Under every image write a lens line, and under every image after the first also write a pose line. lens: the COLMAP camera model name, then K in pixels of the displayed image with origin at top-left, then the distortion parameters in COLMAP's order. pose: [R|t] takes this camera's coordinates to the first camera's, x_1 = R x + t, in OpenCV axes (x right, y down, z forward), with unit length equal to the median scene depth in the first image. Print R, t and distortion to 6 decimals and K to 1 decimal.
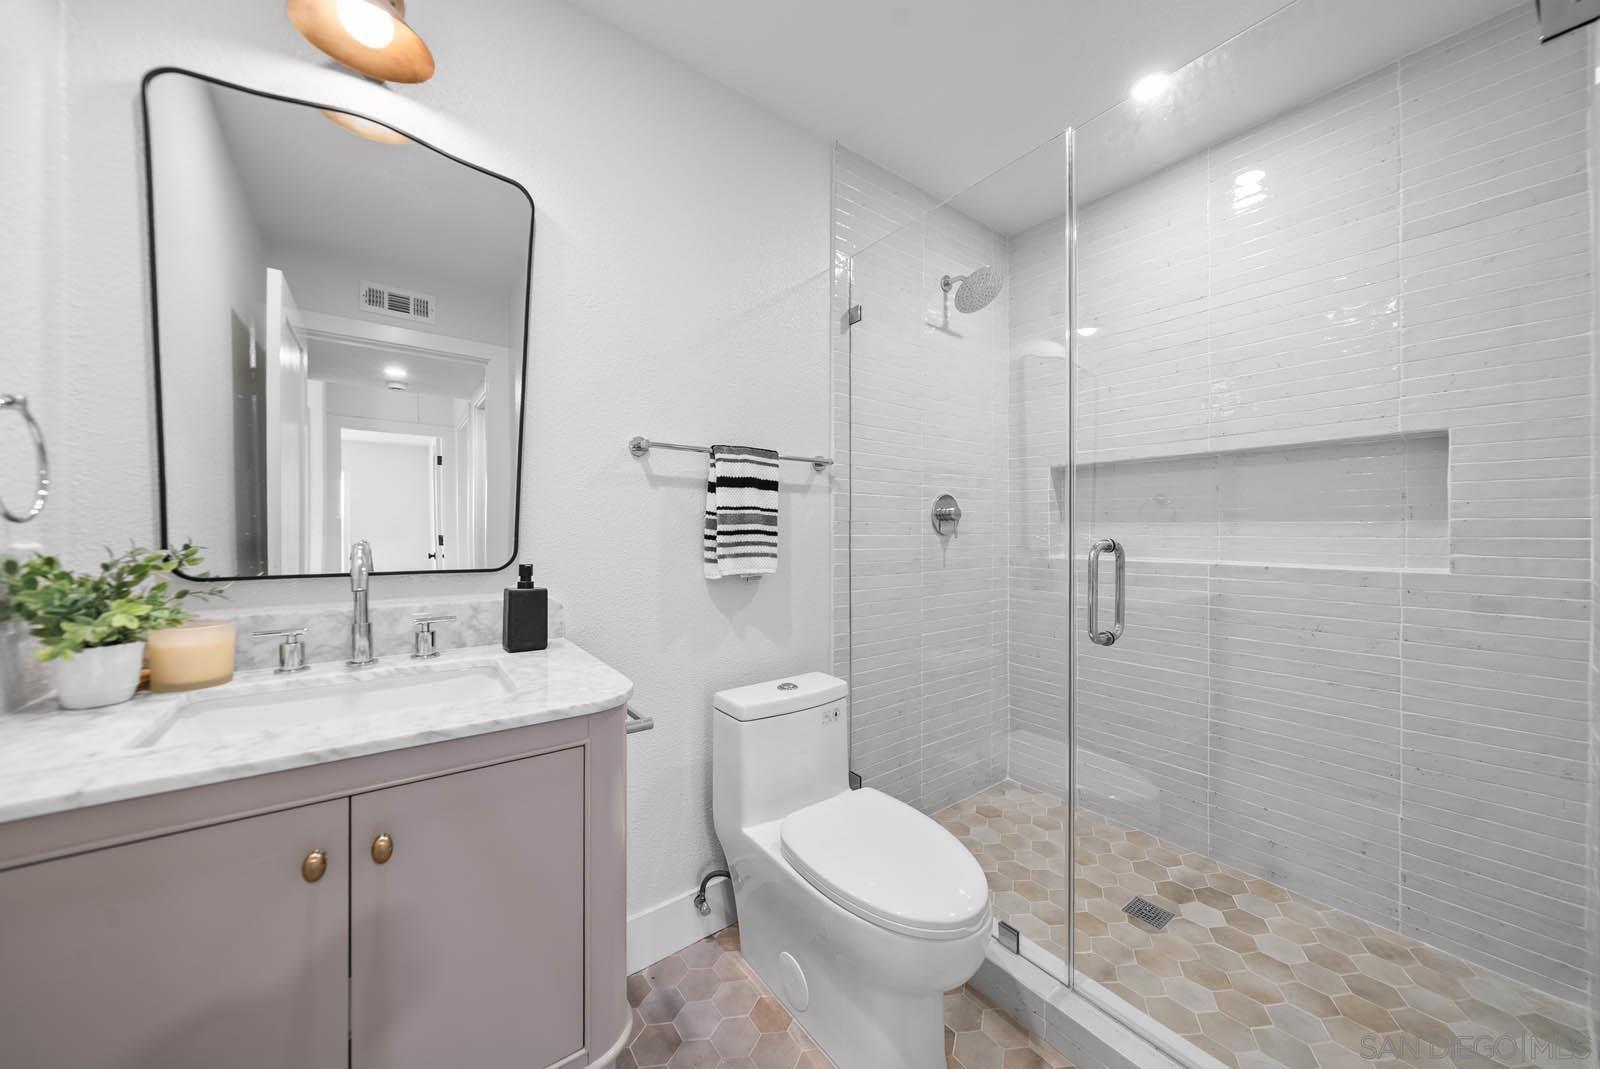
lens RADIAL K [[556.3, 0, 807.8], [0, 556.3, 540.9], [0, 0, 1]] dist [-0.006215, -0.000009]
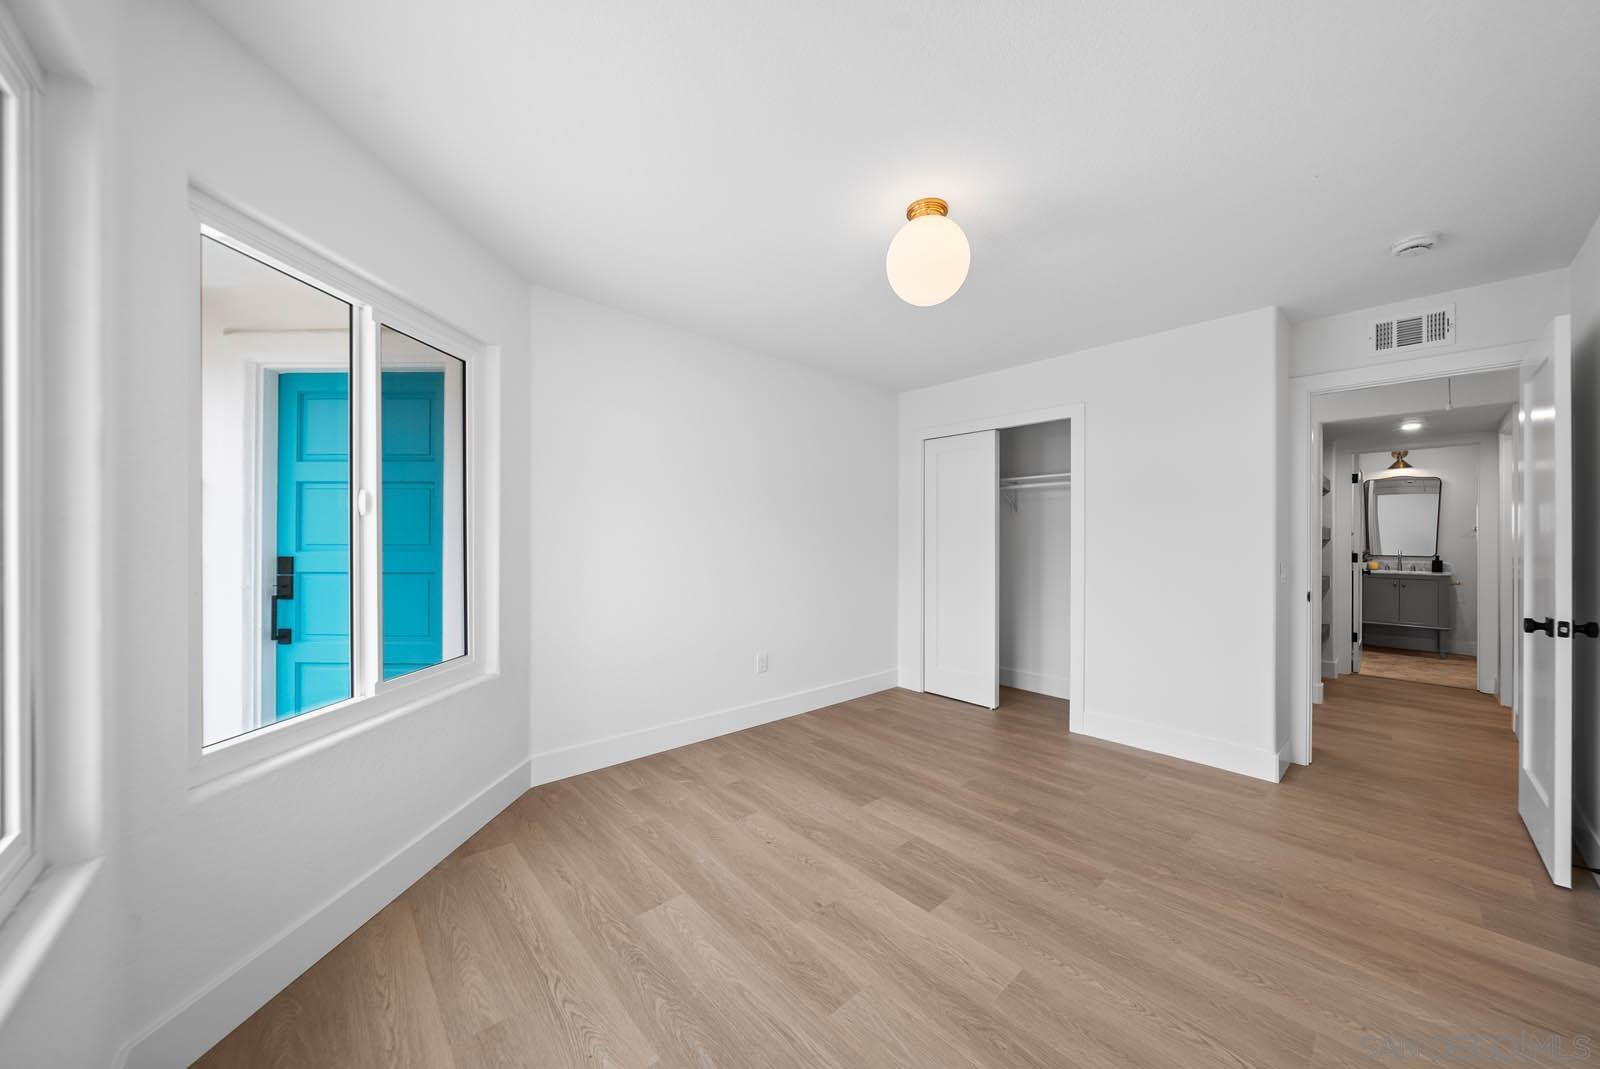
lens RADIAL K [[556.3, 0, 807.8], [0, 556.3, 540.9], [0, 0, 1]] dist [-0.006215, -0.000009]
pose [[0.107452, -0.003721, -0.994203, 2.601764], [-0.010004, 0.999938, -0.004823, -0.003395], [0.994160, 0.010464, 0.107408, -3.519538]]
